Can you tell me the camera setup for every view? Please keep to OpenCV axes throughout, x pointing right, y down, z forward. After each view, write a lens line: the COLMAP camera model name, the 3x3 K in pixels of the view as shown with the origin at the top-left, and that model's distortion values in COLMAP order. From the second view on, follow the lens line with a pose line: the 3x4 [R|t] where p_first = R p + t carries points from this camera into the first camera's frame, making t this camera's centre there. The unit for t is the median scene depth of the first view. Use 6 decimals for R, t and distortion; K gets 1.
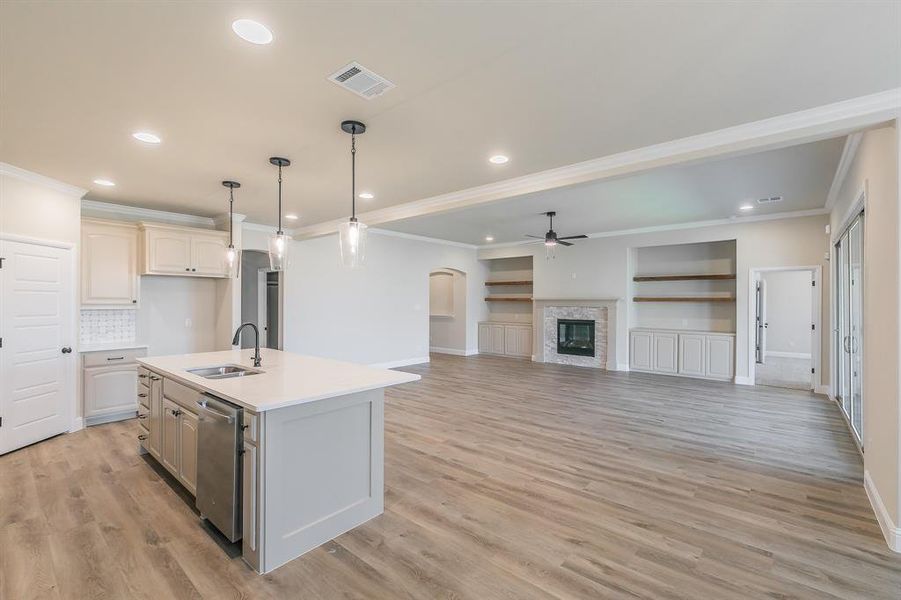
lens RADIAL K [[392.3, 0, 460.6], [0, 392.3, 302.2], [0, 0, 1]] dist [-0.000181, 0.000090]
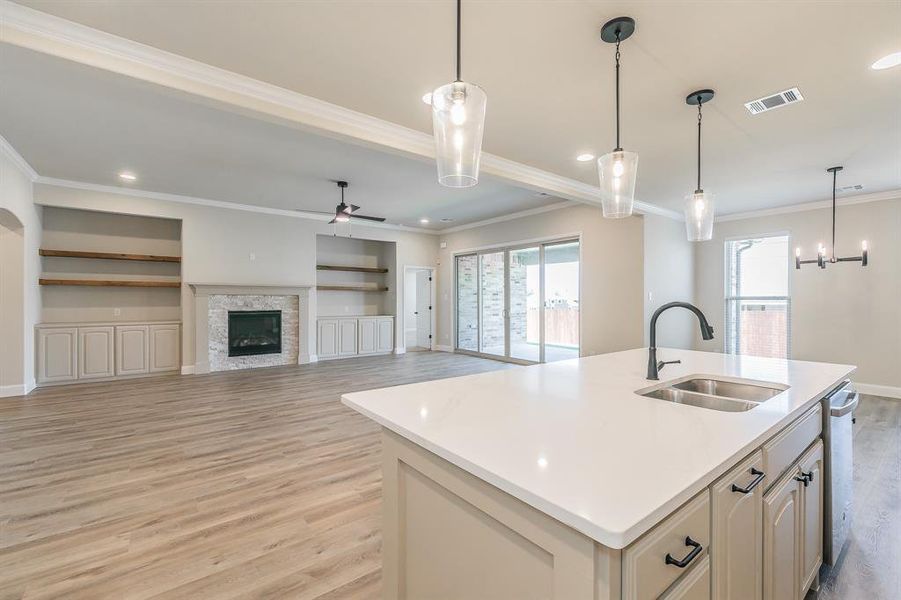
lens RADIAL K [[392.3, 0, 460.6], [0, 392.3, 302.2], [0, 0, 1]] dist [-0.000181, 0.000090]
pose [[0.204292, -0.011691, 0.978840, -0.465164], [-0.000355, 0.999928, 0.012016, 0.018556], [-0.978910, -0.002802, 0.204273, 0.474873]]
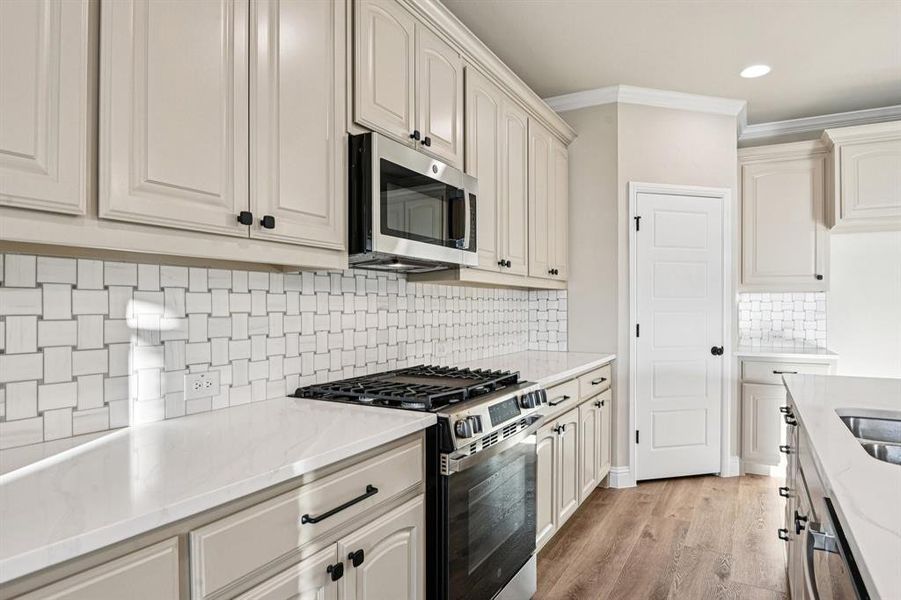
lens RADIAL K [[536.1, 0, 453.4], [0, 536.1, 307.3], [0, 0, 1]] dist [-0.004219, -0.022893]
pose [[0.177157, -0.003887, -0.984175, -0.098462], [-0.001059, 0.999991, -0.004140, 0.027177], [0.984182, 0.001776, 0.177151, 0.202139]]
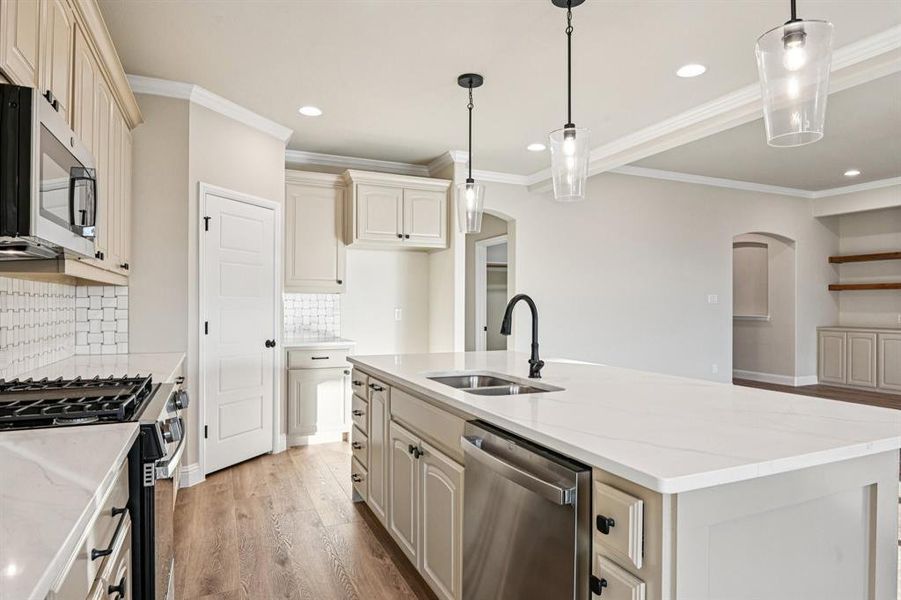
lens RADIAL K [[533.2, 0, 457.7], [0, 533.2, 302.8], [0, 0, 1]] dist [-0.002848, -0.023810]
pose [[0.899394, -0.004821, -0.437111, -0.118158], [0.001556, 0.999968, -0.007827, 0.026869], [0.437135, 0.006359, 0.899373, 0.119529]]
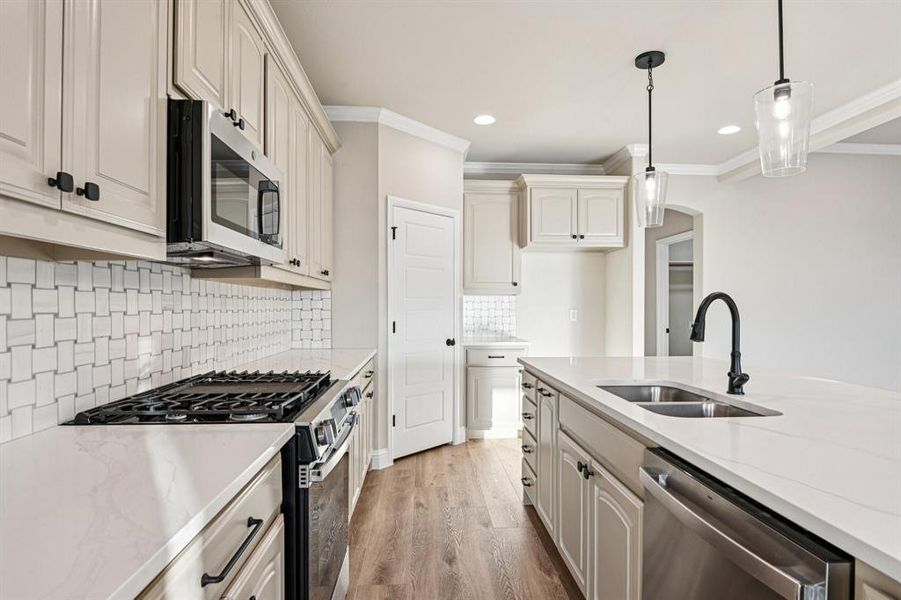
lens RADIAL K [[485.5, 0, 452.9], [0, 485.5, 306.2], [0, 0, 1]] dist [-0.005915, -0.015662]
pose [[0.685408, -0.004836, -0.728143, -0.136591], [0.001945, 0.999987, -0.004810, 0.026955], [0.728156, 0.001880, 0.685408, 0.159155]]
